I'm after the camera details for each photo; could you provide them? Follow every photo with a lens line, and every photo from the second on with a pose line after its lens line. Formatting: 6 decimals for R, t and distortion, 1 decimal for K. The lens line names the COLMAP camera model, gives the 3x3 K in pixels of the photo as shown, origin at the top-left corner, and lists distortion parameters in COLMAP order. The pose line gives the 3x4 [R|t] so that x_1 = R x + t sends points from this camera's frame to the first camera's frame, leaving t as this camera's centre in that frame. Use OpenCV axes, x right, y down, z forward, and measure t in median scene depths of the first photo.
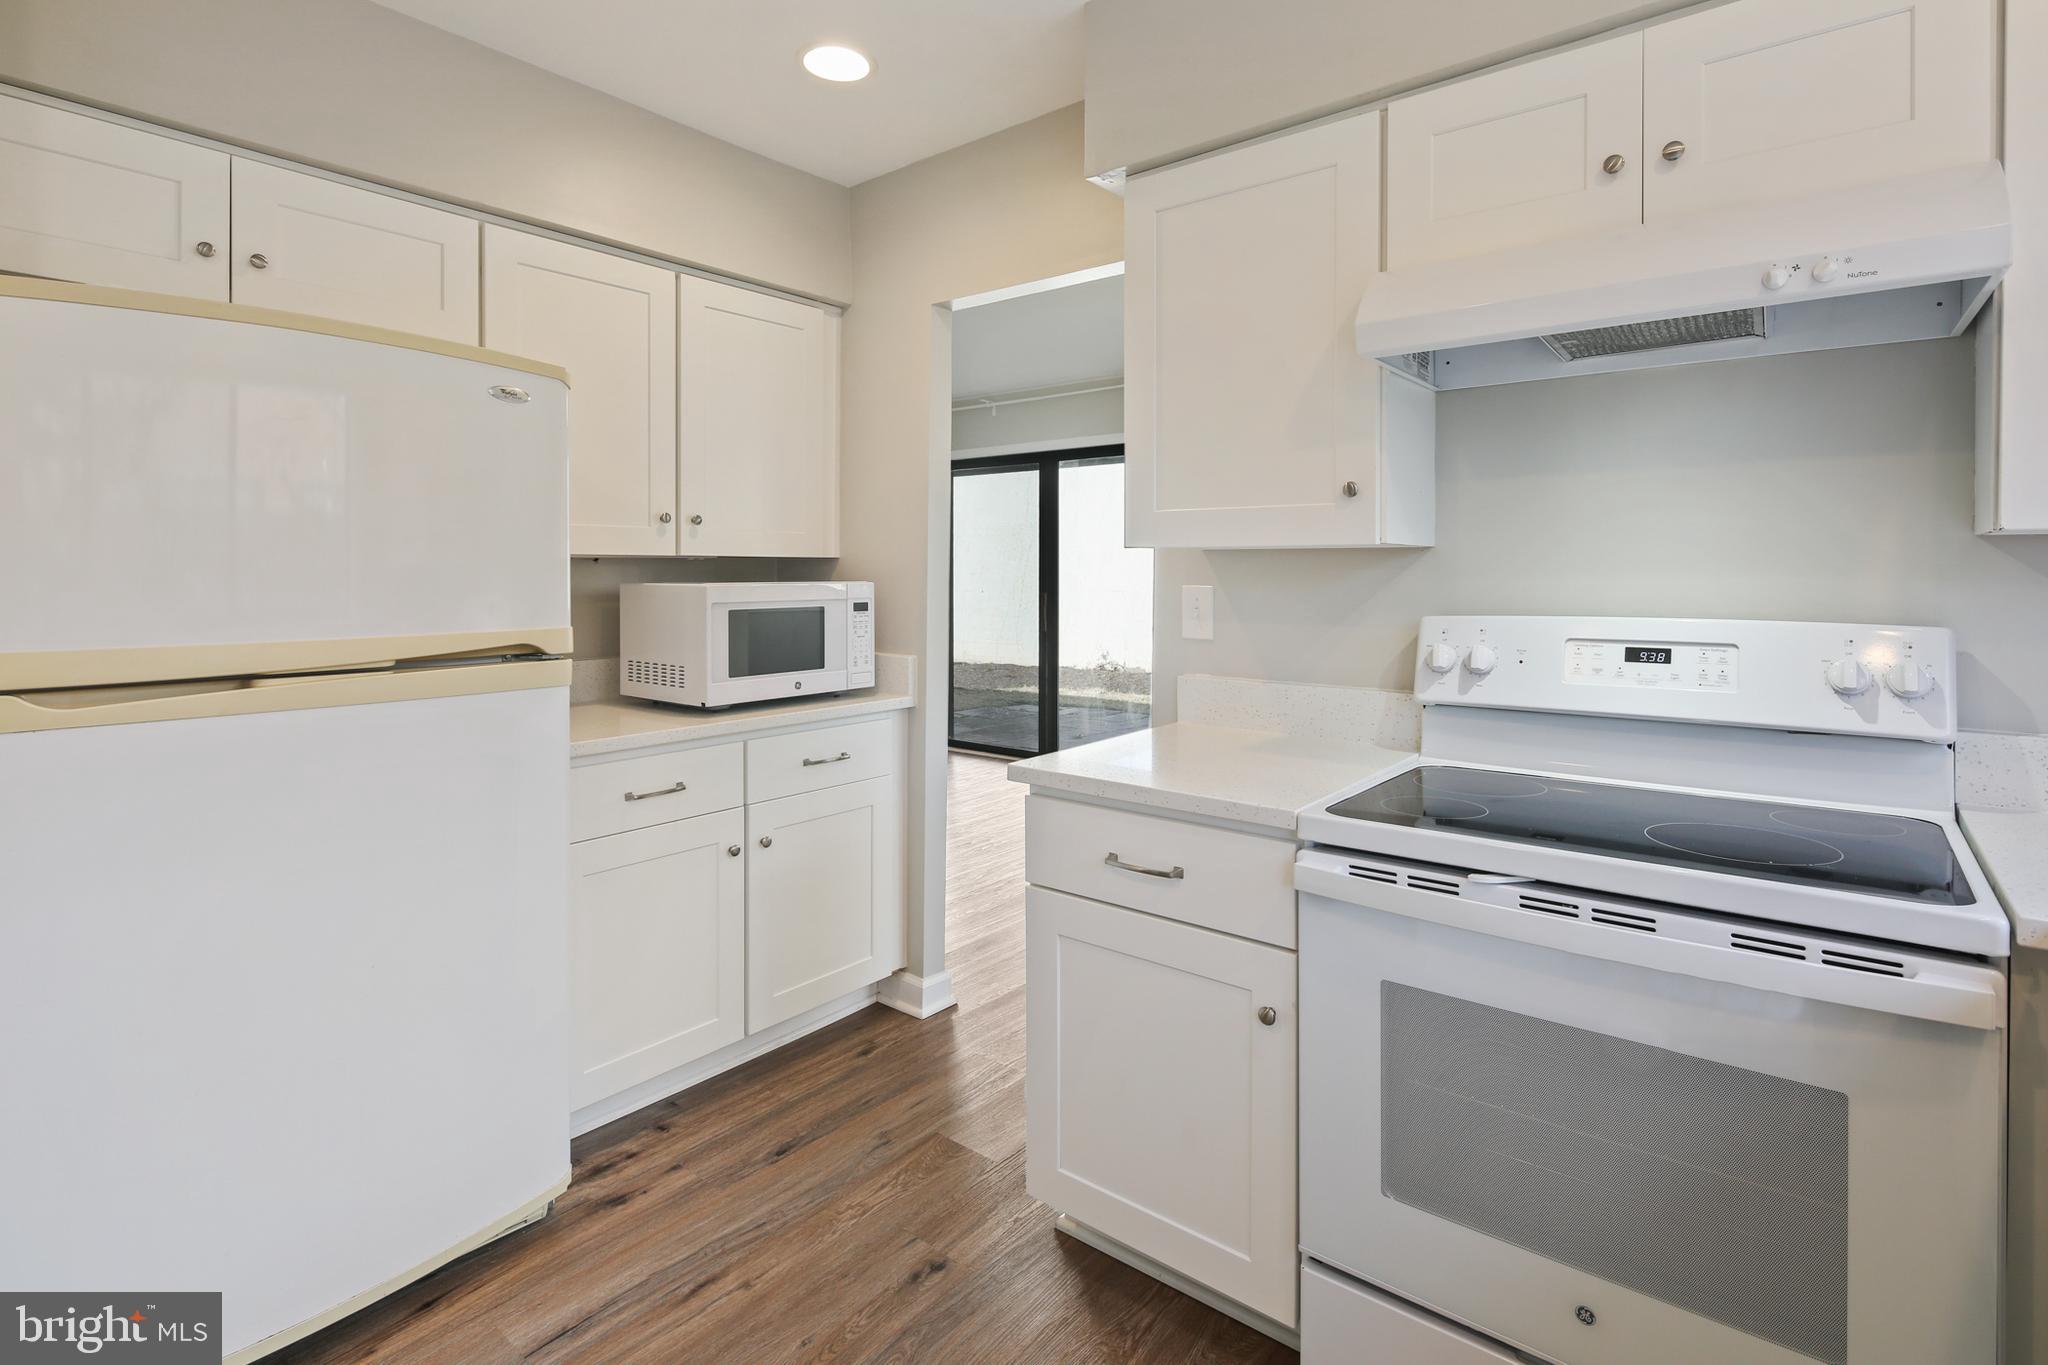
lens RADIAL K [[1000.5, 0, 1018.5], [0, 1000.5, 583.5], [0, 0, 1]] dist [-0.001215, -0.000465]
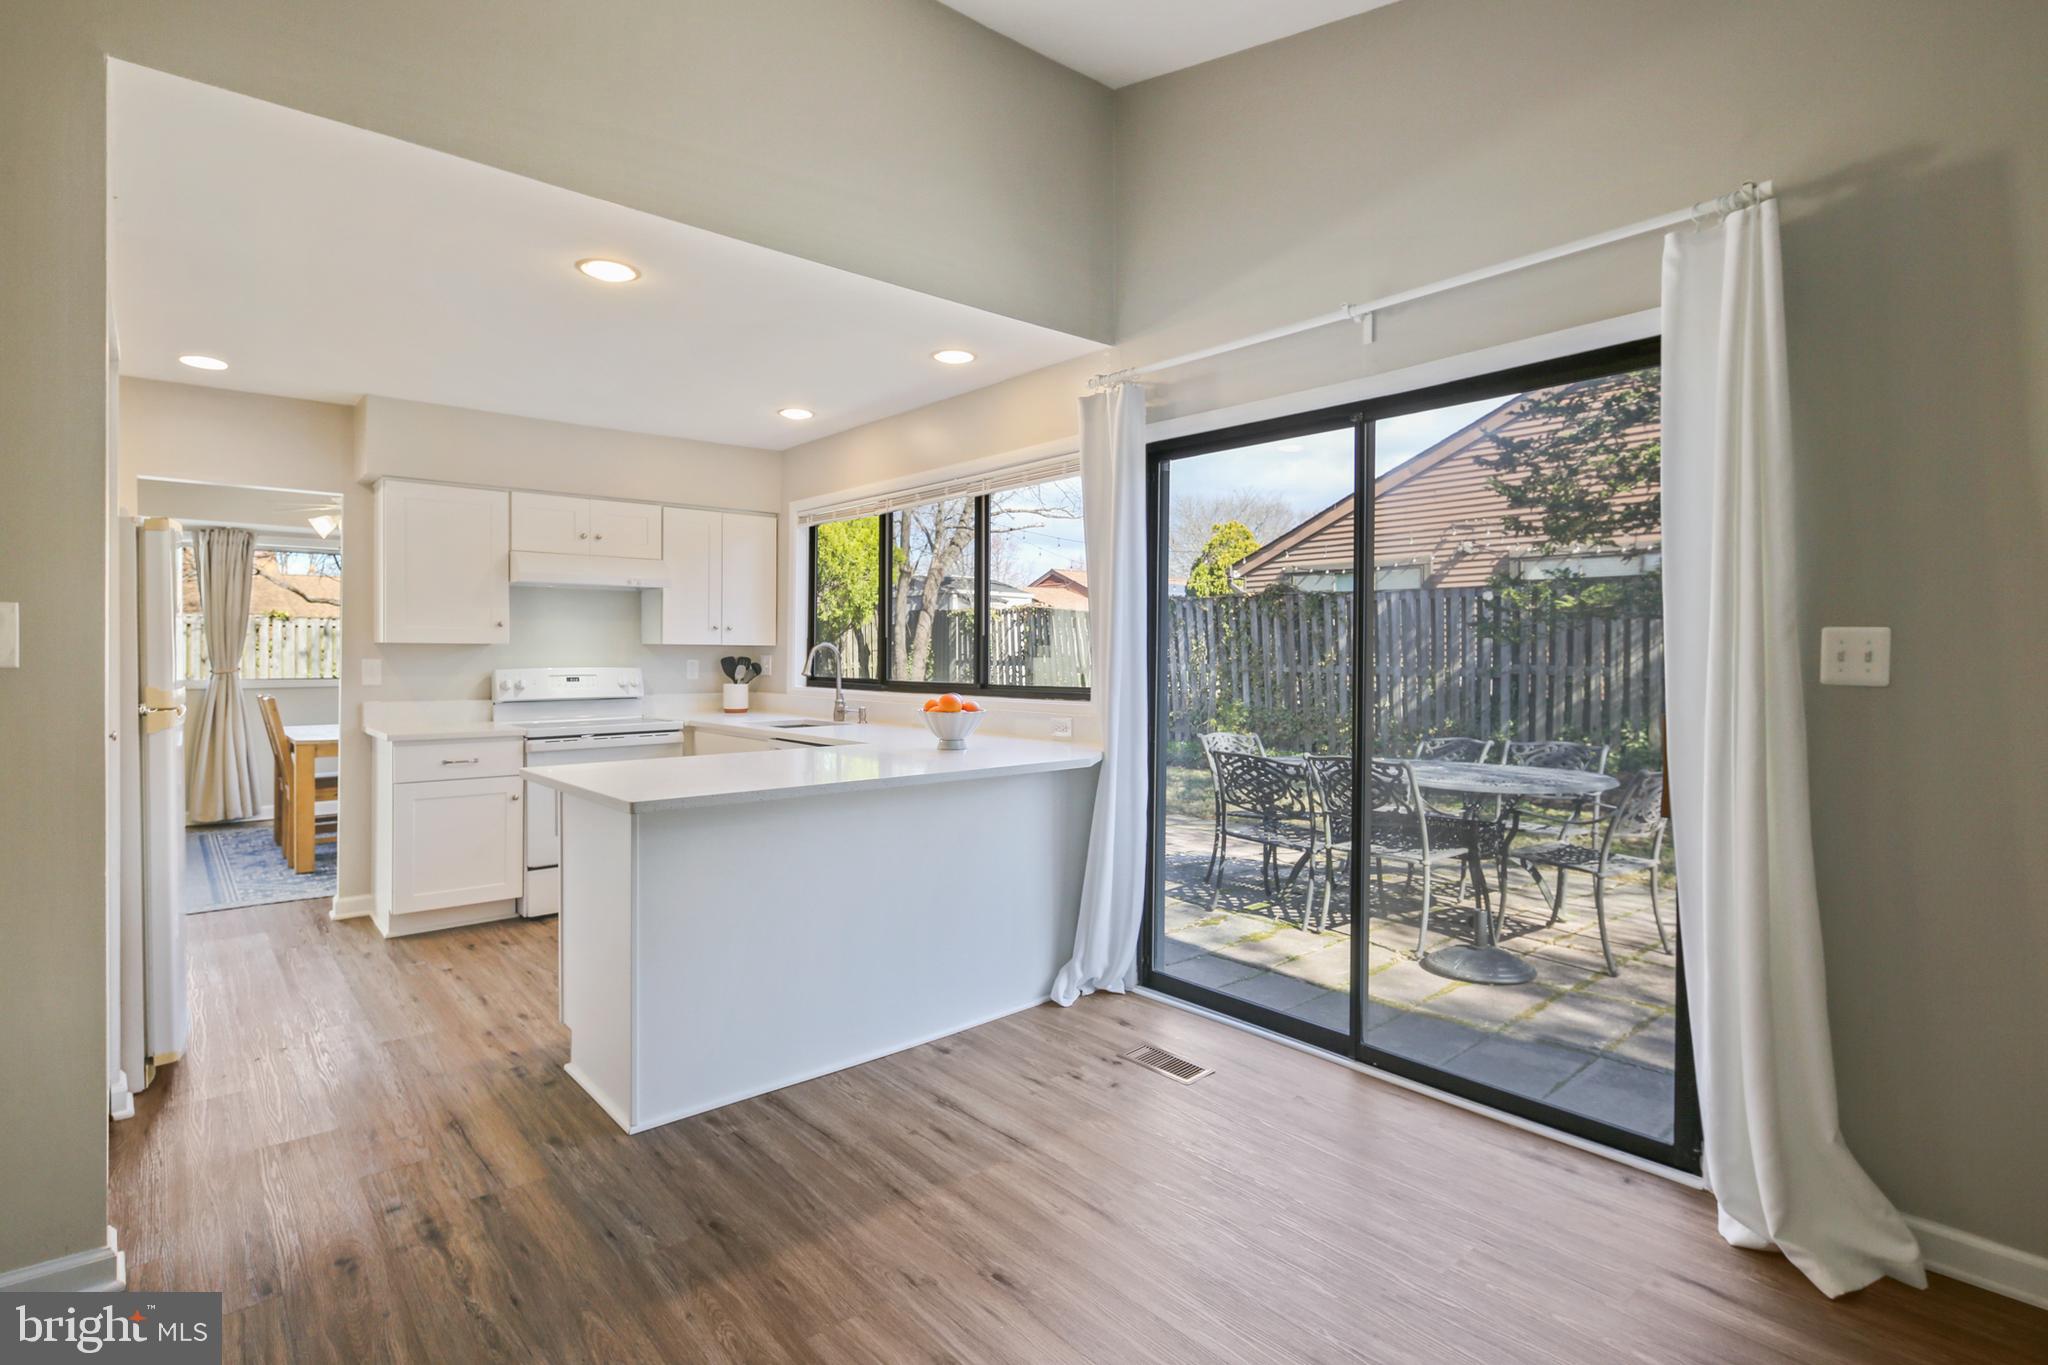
lens RADIAL K [[1008.6, 0, 1023.9], [0, 1008.6, 655.2], [0, 0, 1]] dist [0.000482, -0.000788]
pose [[0.174336, -0.001091, 0.984686, -2.266699], [0.010204, 0.999948, -0.000699, 0.010918], [-0.984633, 0.010169, 0.174338, -0.974294]]
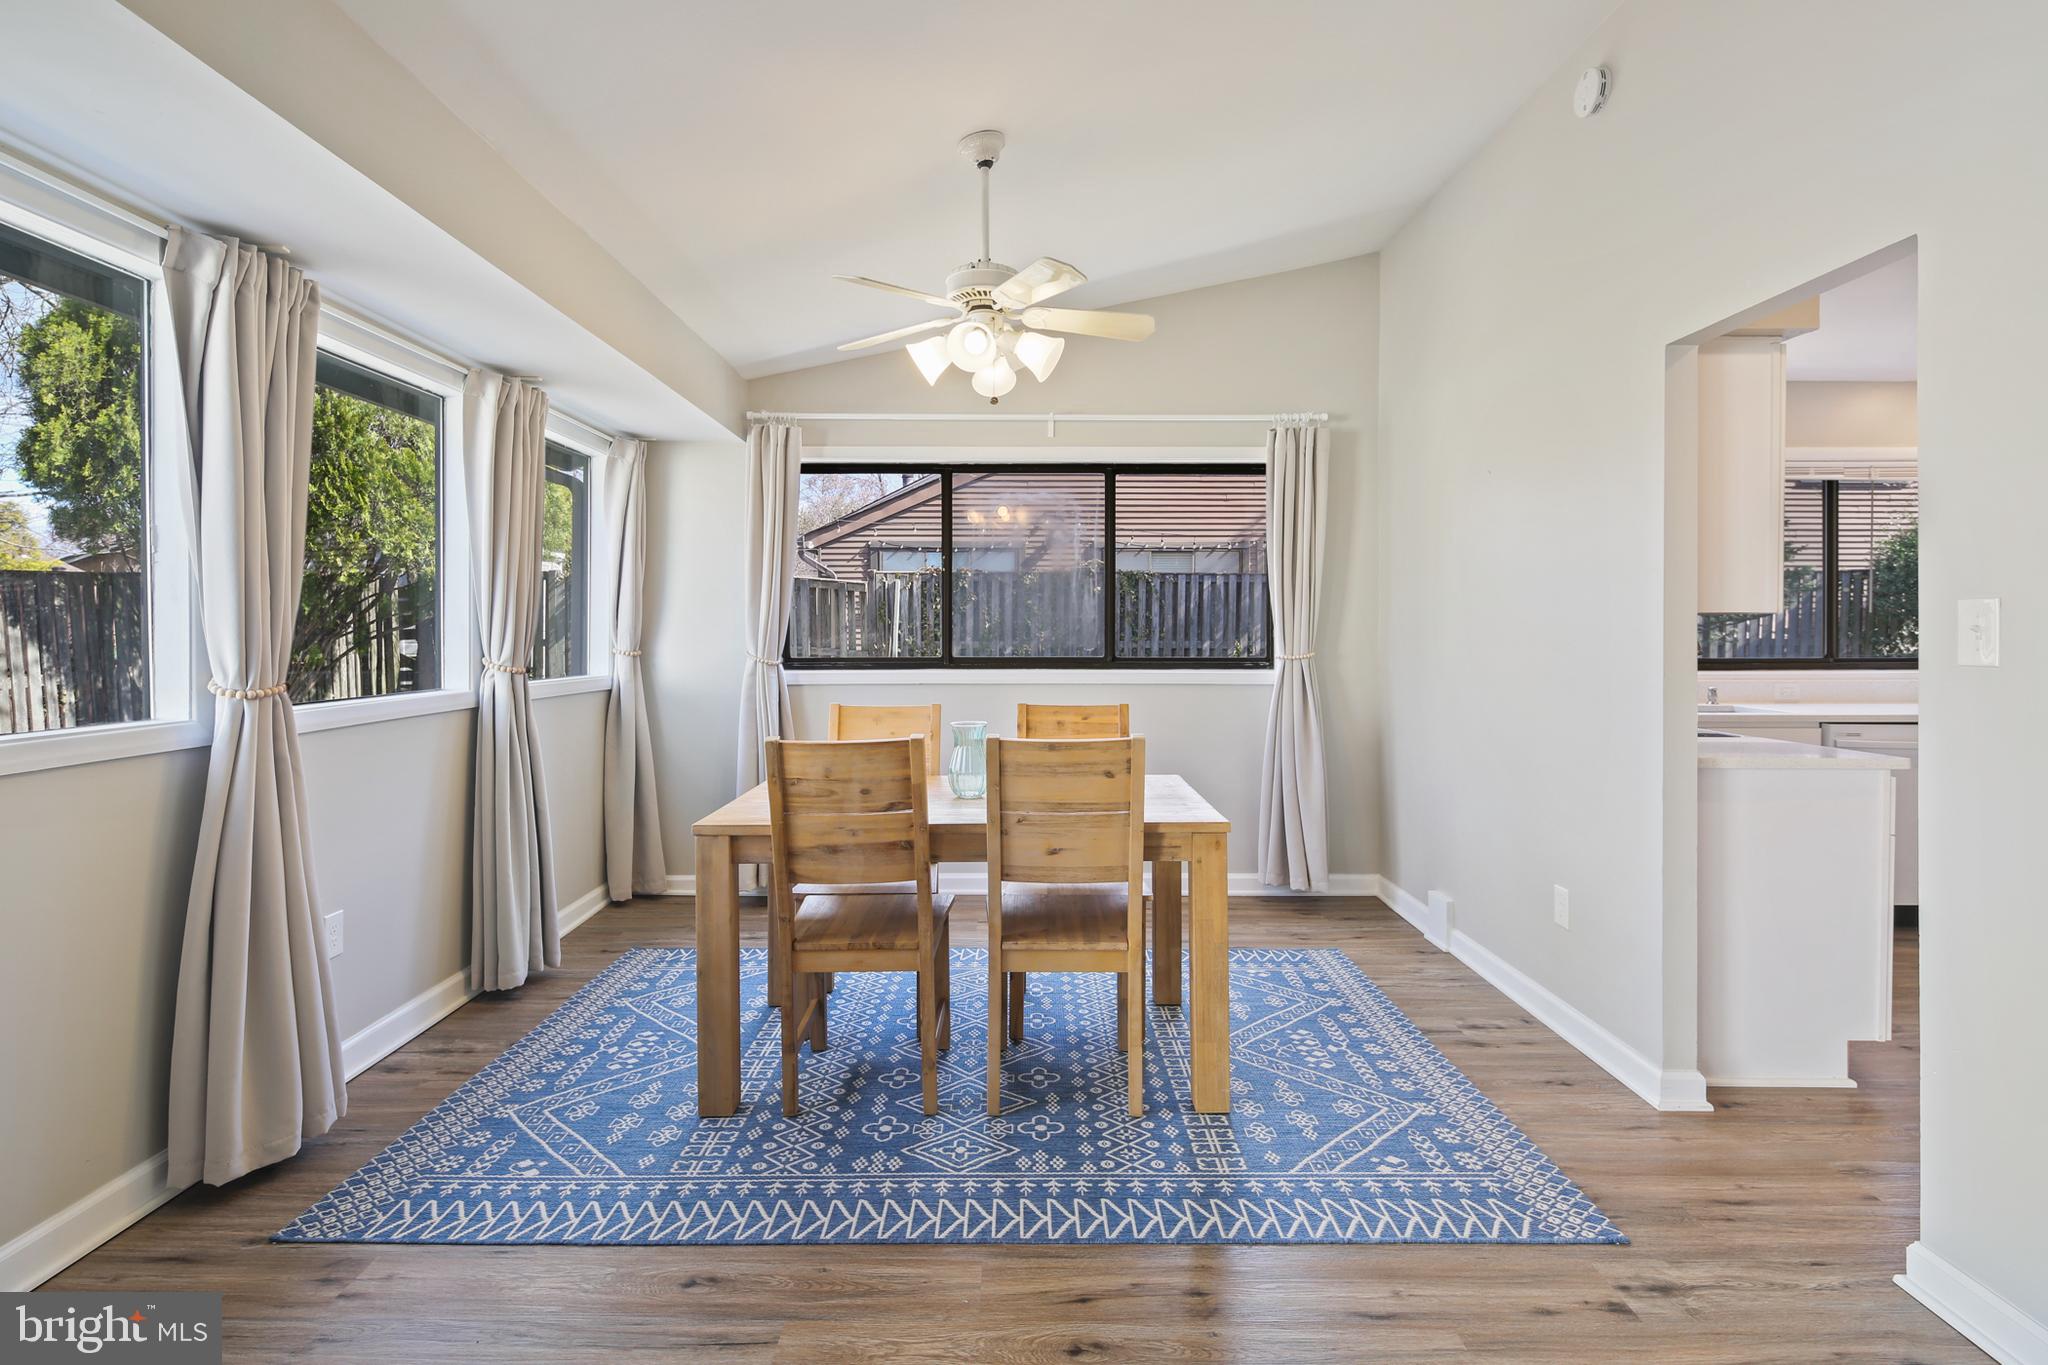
lens RADIAL K [[997.6, 0, 1026.9], [0, 997.6, 635.4], [0, 0, 1]] dist [0.003334, 0.000562]
pose [[-0.638958, -0.004546, 0.769228, -0.348743], [0.007571, 0.999897, 0.012198, -0.034543], [-0.769204, 0.013618, -0.638858, 3.203011]]
